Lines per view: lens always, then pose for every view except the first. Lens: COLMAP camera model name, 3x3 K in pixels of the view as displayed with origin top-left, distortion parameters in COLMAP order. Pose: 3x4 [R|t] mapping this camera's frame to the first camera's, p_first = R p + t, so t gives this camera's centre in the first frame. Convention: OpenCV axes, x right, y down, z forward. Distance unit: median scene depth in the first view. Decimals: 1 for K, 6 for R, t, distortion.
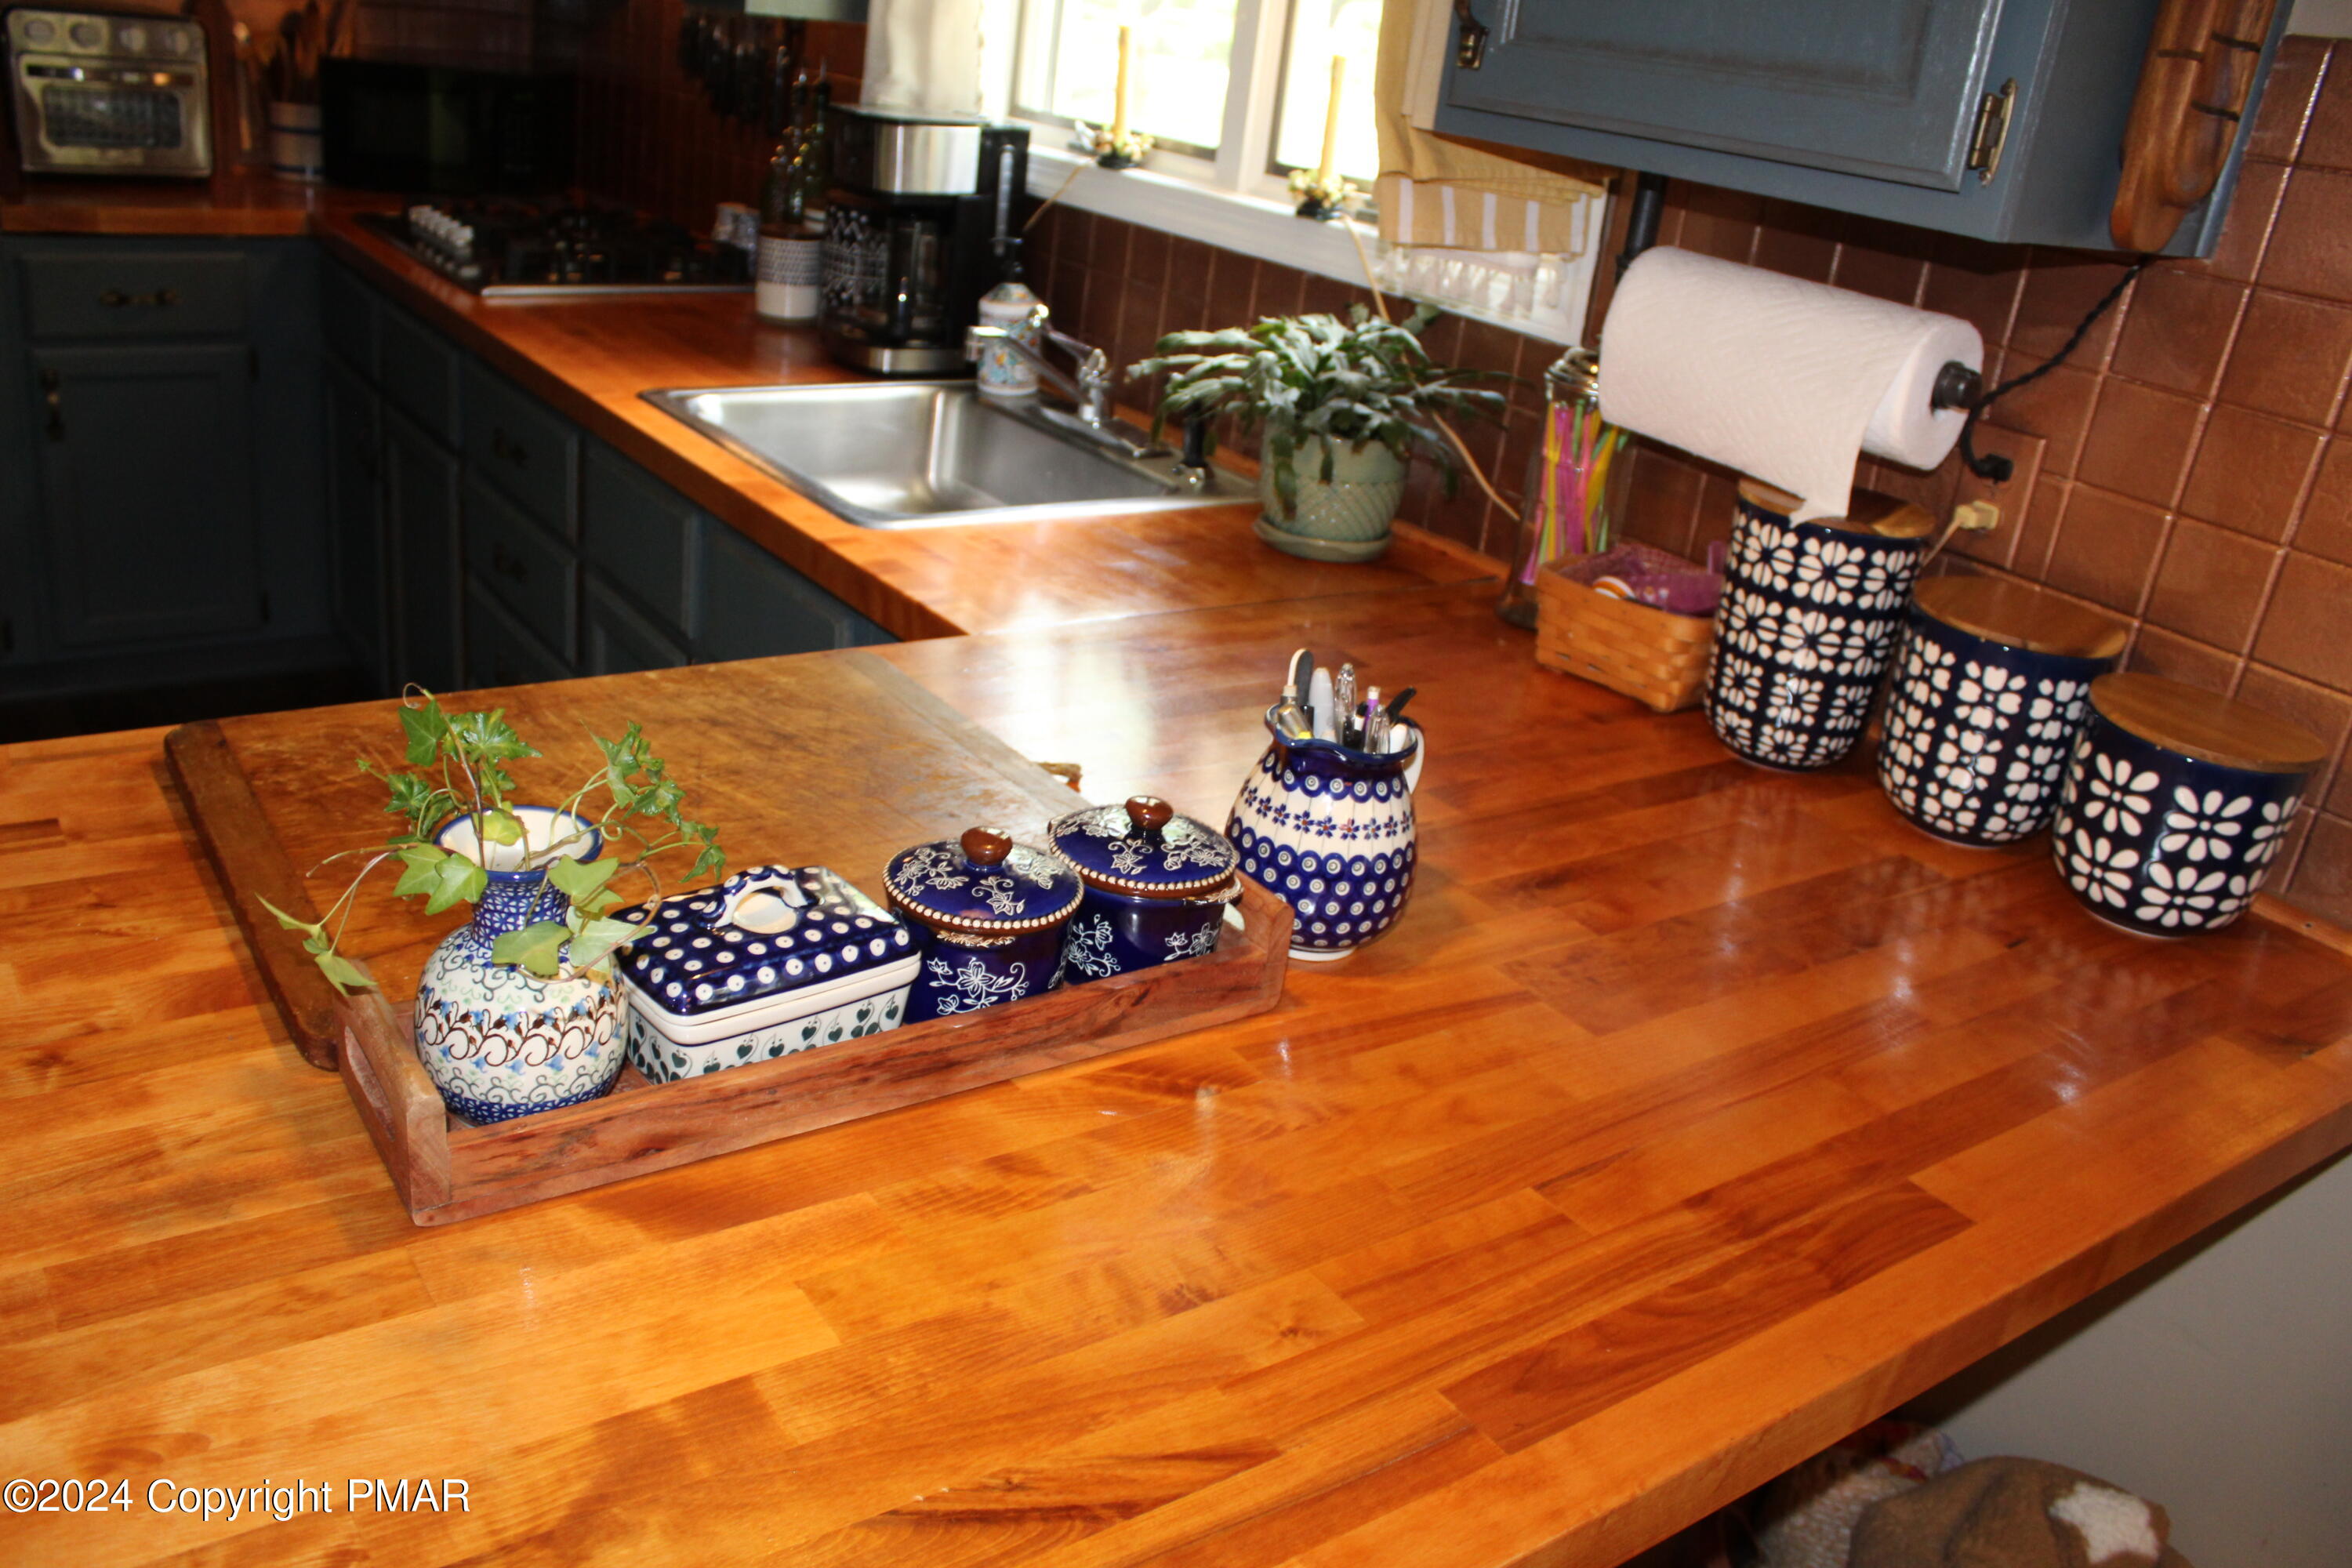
lens RADIAL K [[1935.0, 0, 1162.6], [0, 1935.0, 782.5], [0, 0, 1]] dist [-0.171736, 0.152358]
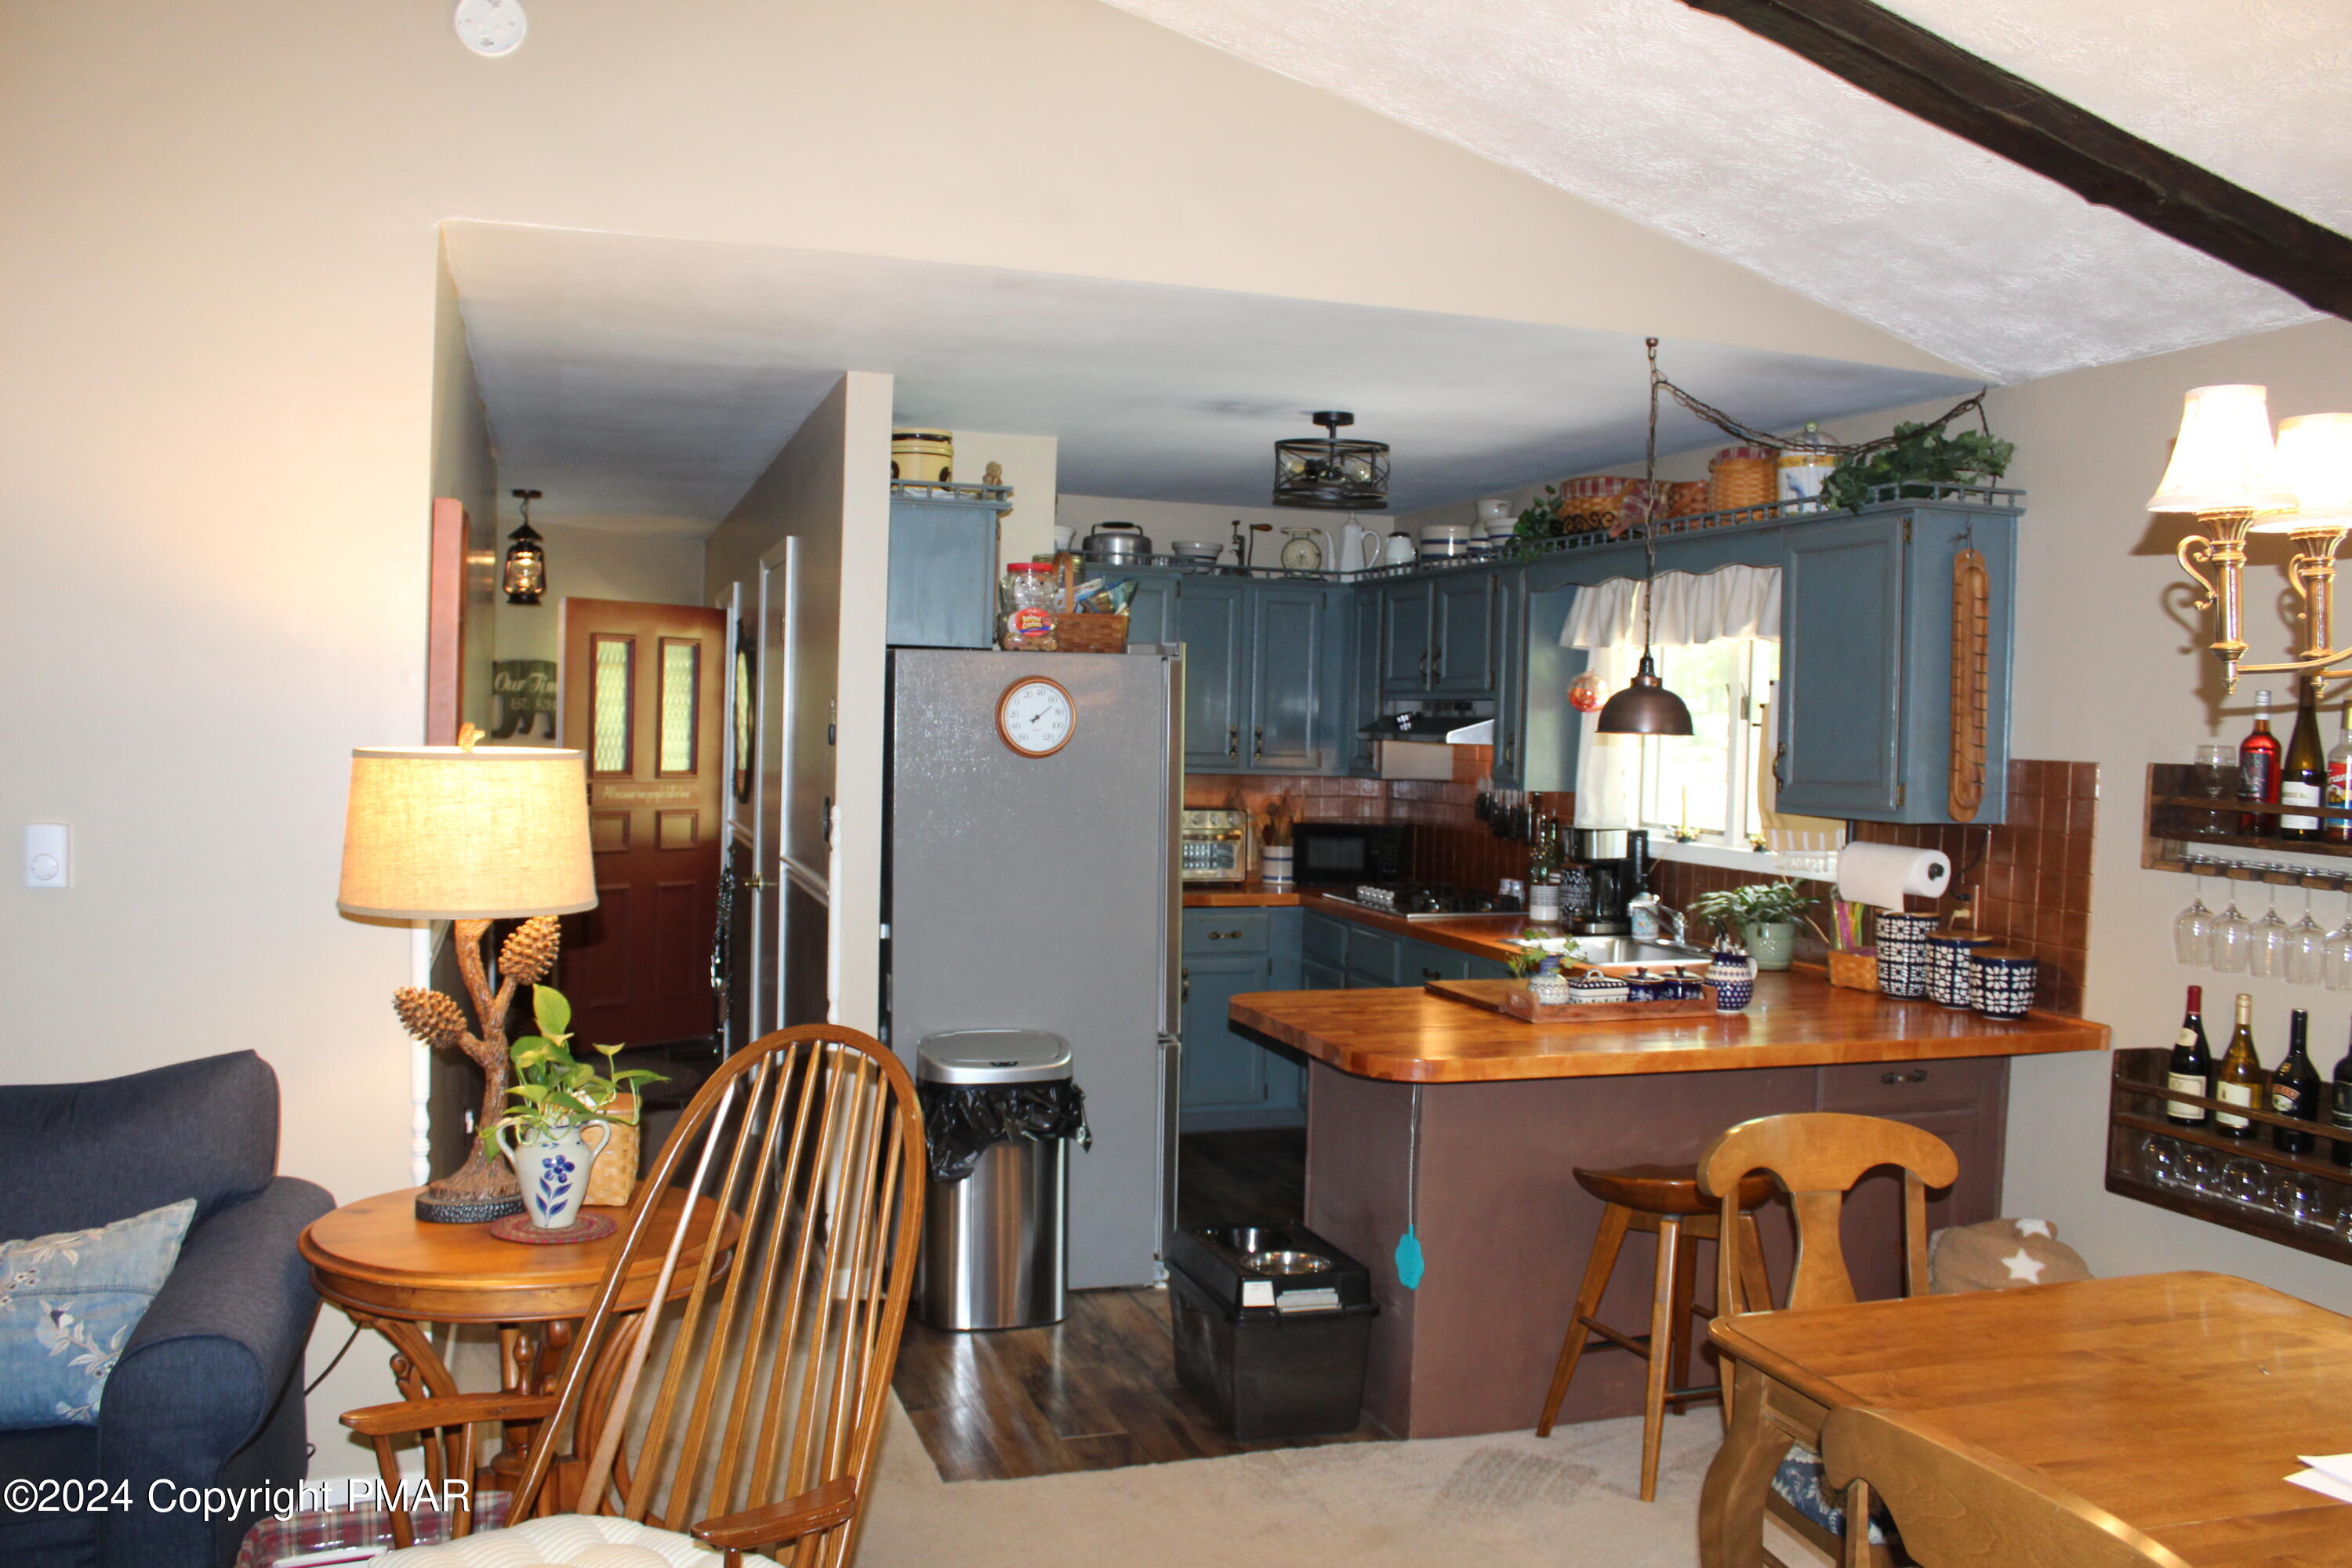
lens RADIAL K [[1935.0, 0, 1162.6], [0, 1935.0, 782.5], [0, 0, 1]] dist [-0.171736, 0.152358]
pose [[0.946320, -0.087940, -0.311039, 0.110610], [-0.034454, 0.929353, -0.367580, 0.524430], [0.321390, 0.358565, 0.876436, -1.374429]]
